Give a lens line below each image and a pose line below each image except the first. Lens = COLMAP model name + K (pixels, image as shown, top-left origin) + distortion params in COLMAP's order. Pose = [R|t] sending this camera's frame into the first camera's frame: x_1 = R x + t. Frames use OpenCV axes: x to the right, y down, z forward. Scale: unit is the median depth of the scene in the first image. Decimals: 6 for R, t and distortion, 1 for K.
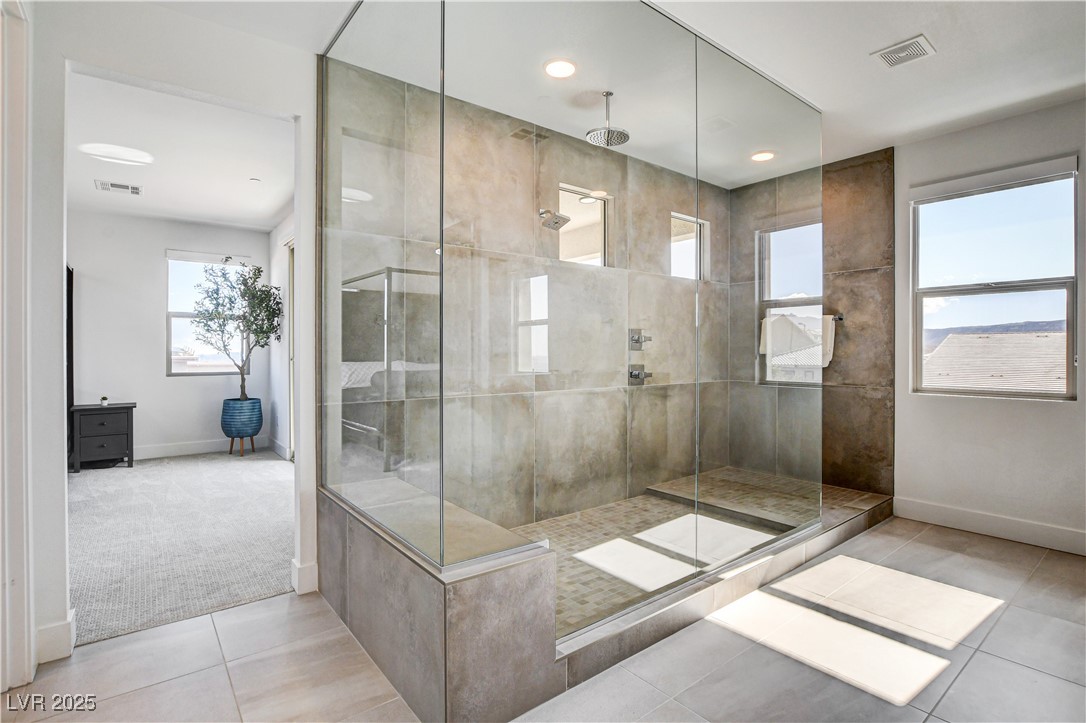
lens RADIAL K [[527.4, 0, 548.7], [0, 527.4, 359.3], [0, 0, 1]] dist [-0.033245, 0.000770]
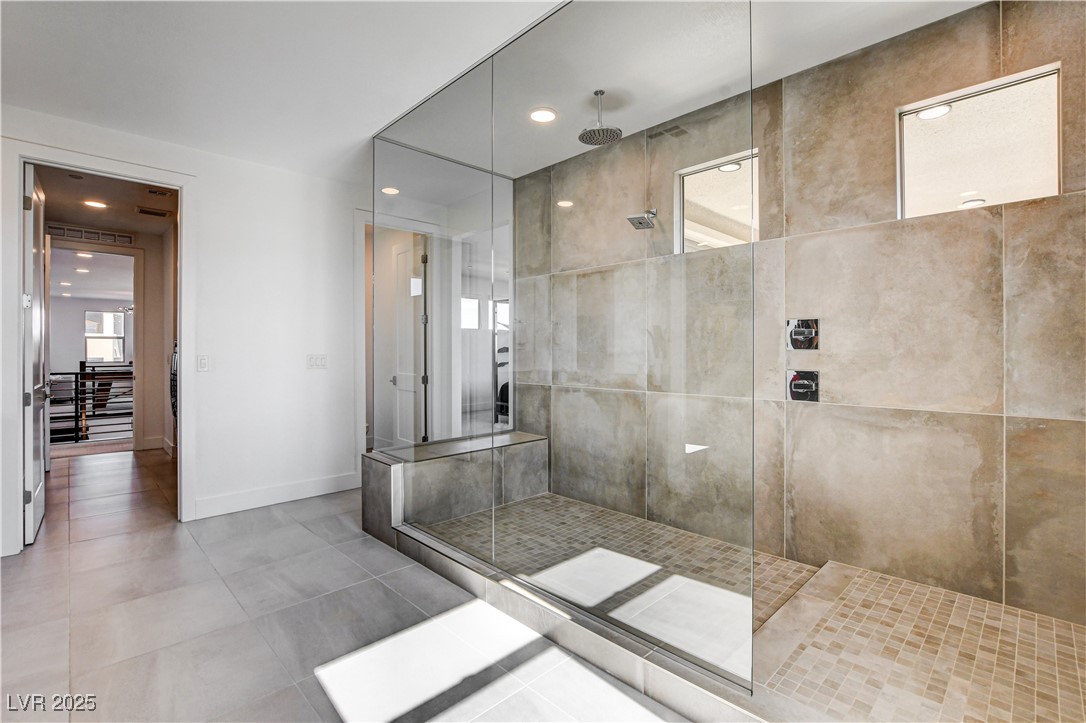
lens RADIAL K [[498.3, 0, 541.1], [0, 498.3, 356.7], [0, 0, 1]] dist [-0.023543, 0.001355]
pose [[0.100231, 0.010002, -0.994914, 0.924514], [-0.014208, 0.999862, 0.008620, -0.010861], [0.994863, 0.013272, 0.100360, 0.711023]]
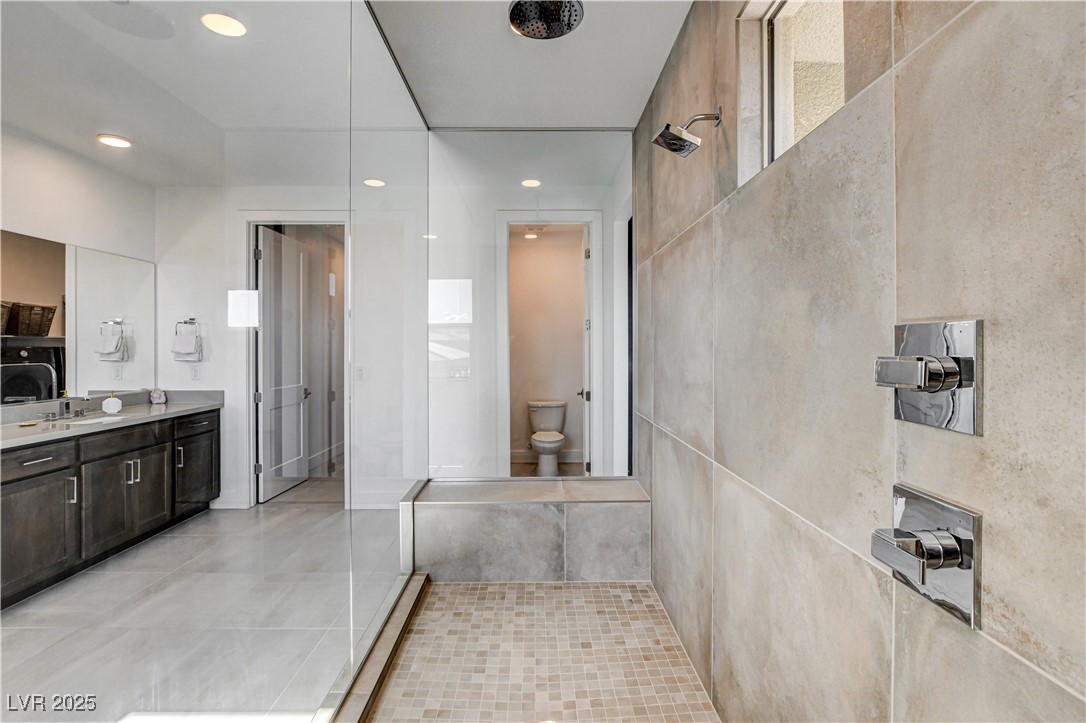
lens RADIAL K [[498.3, 0, 536.3], [0, 498.3, 350.5], [0, 0, 1]] dist [-0.023543, 0.001355]
pose [[-0.621357, 0.009327, -0.783472, 0.485405], [-0.006208, 0.999839, 0.016826, -0.058142], [0.783503, 0.015318, -0.621199, 1.188893]]
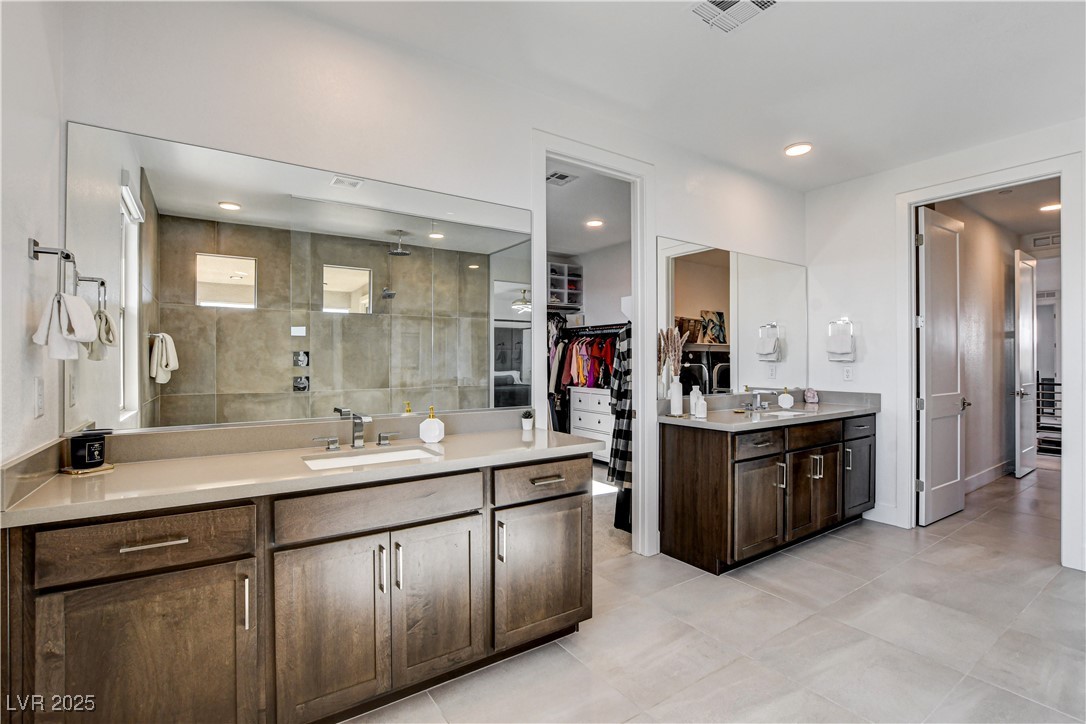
lens RADIAL K [[498.3, 0, 533.2], [0, 498.3, 357.3], [0, 0, 1]] dist [-0.023543, 0.001355]
pose [[-0.994586, 0.010475, 0.103389, 0.685295], [0.011208, 0.999916, 0.006513, -0.031837], [-0.103312, 0.007636, -0.994620, 1.016395]]
